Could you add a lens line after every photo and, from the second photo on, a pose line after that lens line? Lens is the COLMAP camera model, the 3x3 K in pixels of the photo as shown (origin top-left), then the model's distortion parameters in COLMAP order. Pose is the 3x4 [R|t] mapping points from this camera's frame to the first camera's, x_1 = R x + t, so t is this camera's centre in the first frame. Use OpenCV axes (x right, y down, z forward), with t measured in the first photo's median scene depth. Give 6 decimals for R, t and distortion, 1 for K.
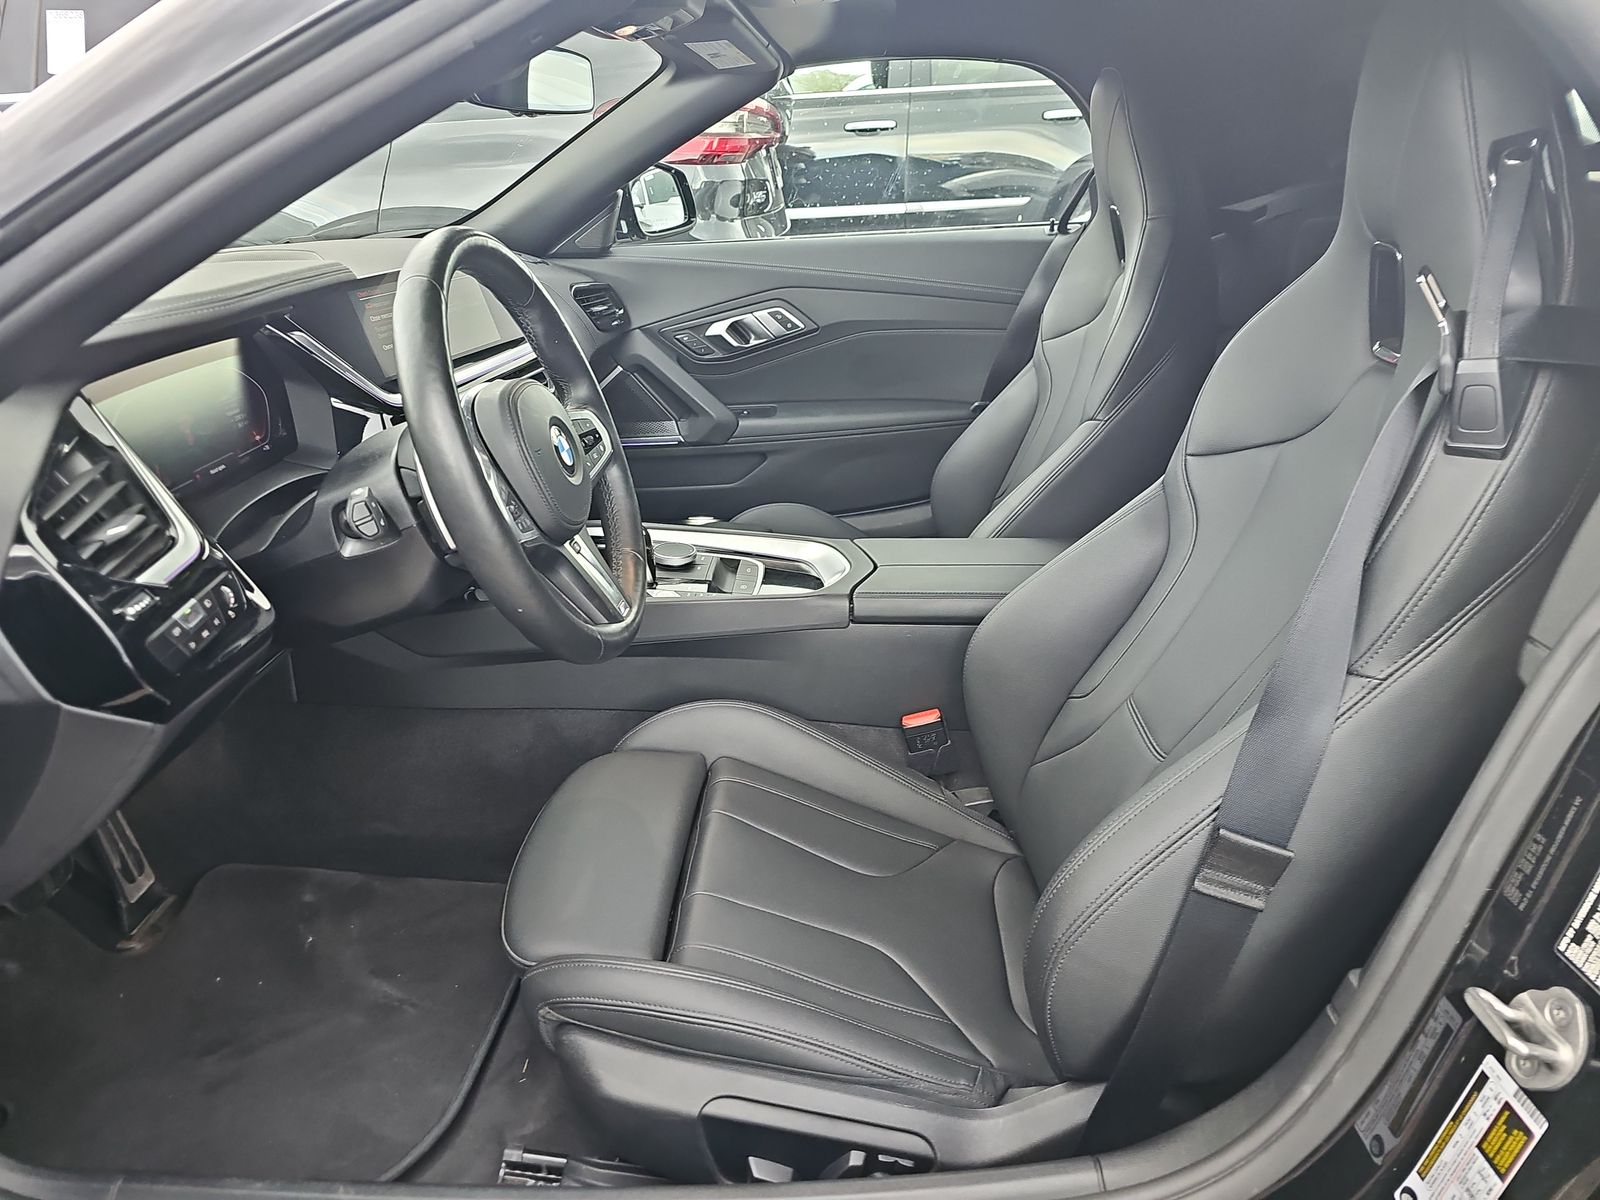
lens RADIAL K [[1067.7, 0, 800.0], [0, 1067.7, 600.0], [0, 0, 1]] dist [0.001061, 0.002529]
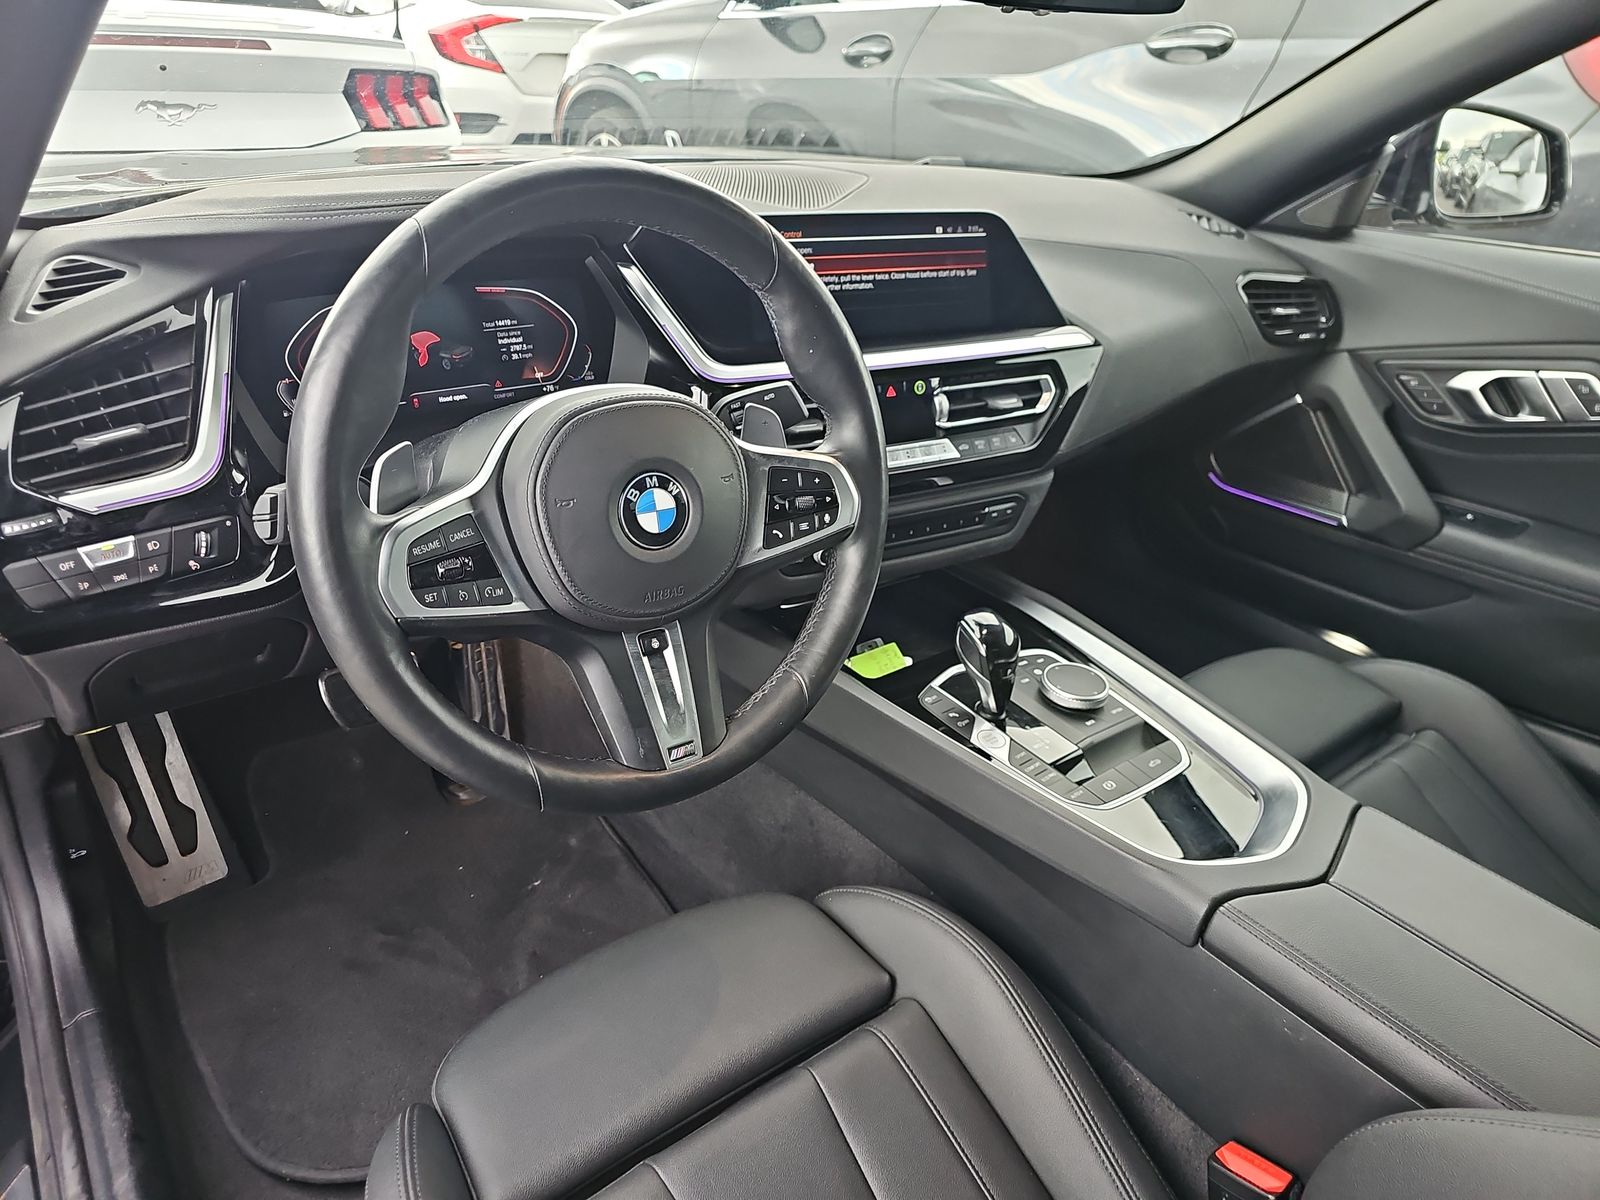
lens RADIAL K [[1067.7, 0, 800.0], [0, 1067.7, 600.0], [0, 0, 1]] dist [0.001061, 0.002529]
pose [[0.628069, 0.394597, -0.670688, 0.311216], [-0.353997, 0.912430, 0.205323, -0.260117], [0.692975, 0.108465, 0.712756, 0.594707]]
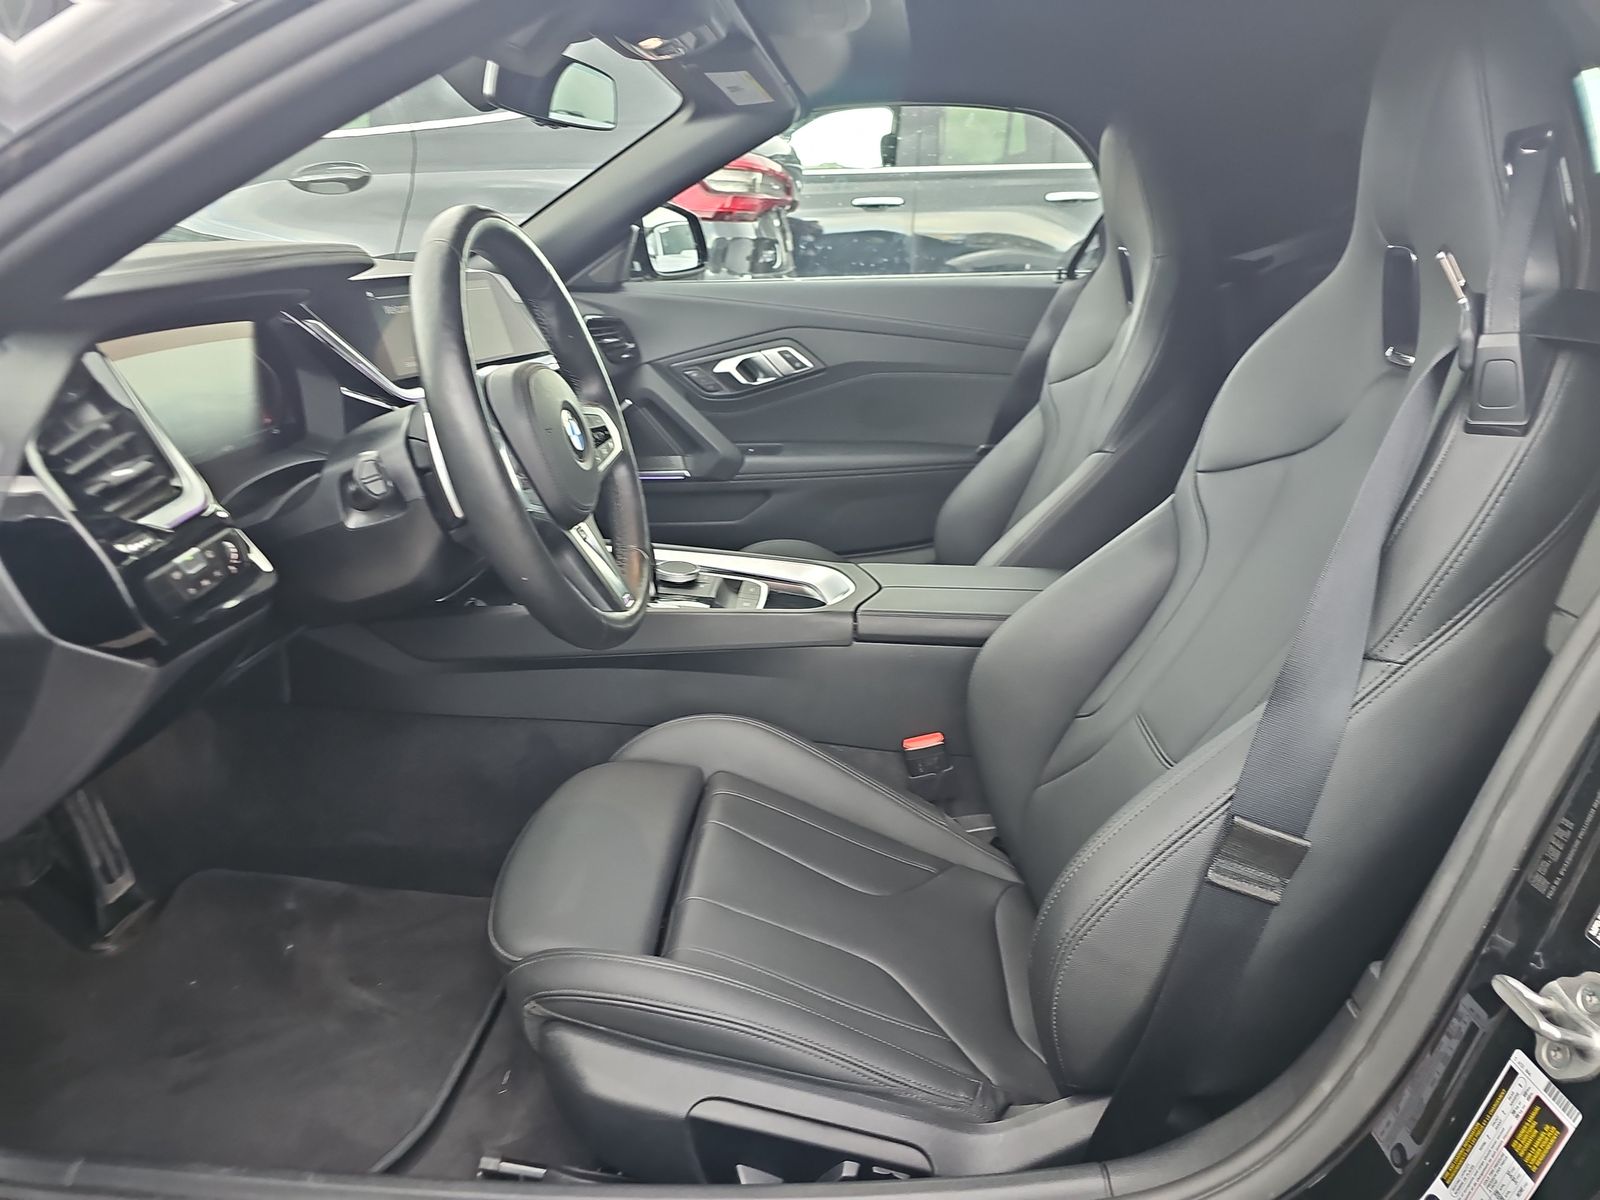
lens RADIAL K [[1067.5, 0, 794.4], [0, 1067.5, 613.8], [0, 0, 1]] dist [0.003426, -0.002768]
pose [[0.999568, 0.029364, -0.001537, -0.009328], [-0.029403, 0.997703, -0.061033, 0.081359], [-0.000259, 0.061052, 0.998135, 0.014968]]
